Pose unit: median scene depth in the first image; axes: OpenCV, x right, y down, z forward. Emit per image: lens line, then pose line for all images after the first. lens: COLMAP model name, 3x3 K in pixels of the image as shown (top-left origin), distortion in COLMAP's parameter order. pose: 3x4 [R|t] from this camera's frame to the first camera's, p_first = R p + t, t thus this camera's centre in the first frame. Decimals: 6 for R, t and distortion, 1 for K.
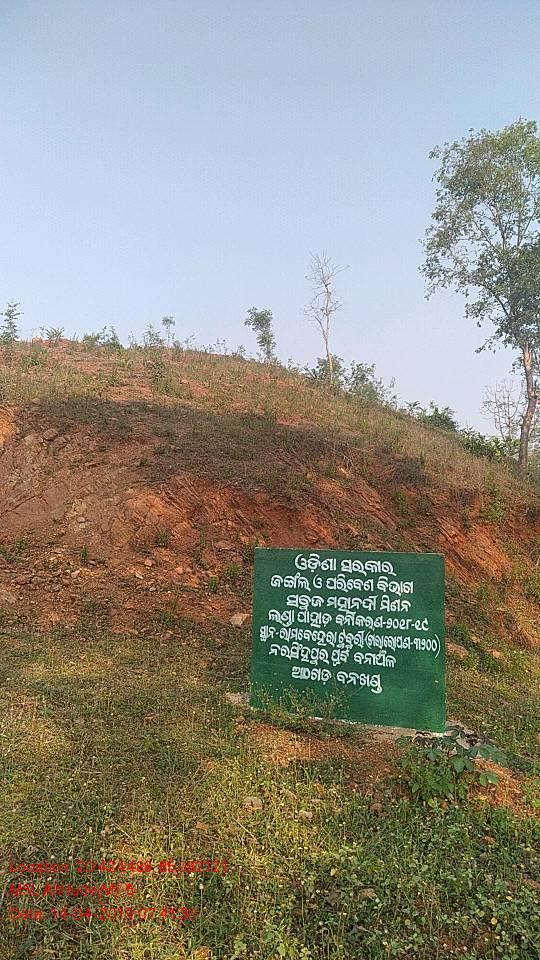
lens RADIAL K [[732.8, 0, 269.0], [0, 732.8, 480.8], [0, 0, 1]] dist [0.032358, -0.049982]
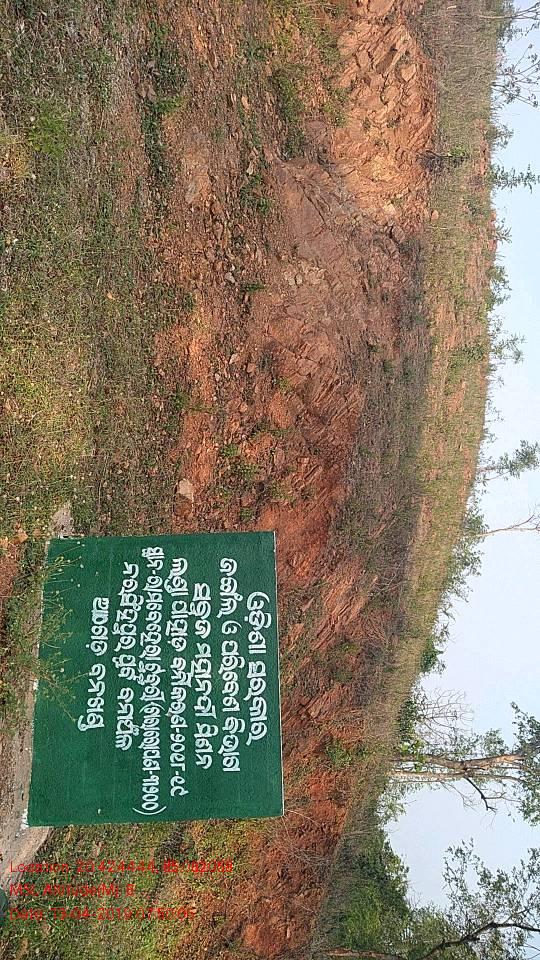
lens RADIAL K [[732.8, 0, 266.6], [0, 732.8, 482.3], [0, 0, 1]] dist [0.032358, -0.049982]
pose [[0.065163, 0.997827, 0.009732, -0.073898], [-0.991469, 0.063638, 0.113753, 0.018017], [0.112886, -0.017062, 0.993461, 0.324199]]
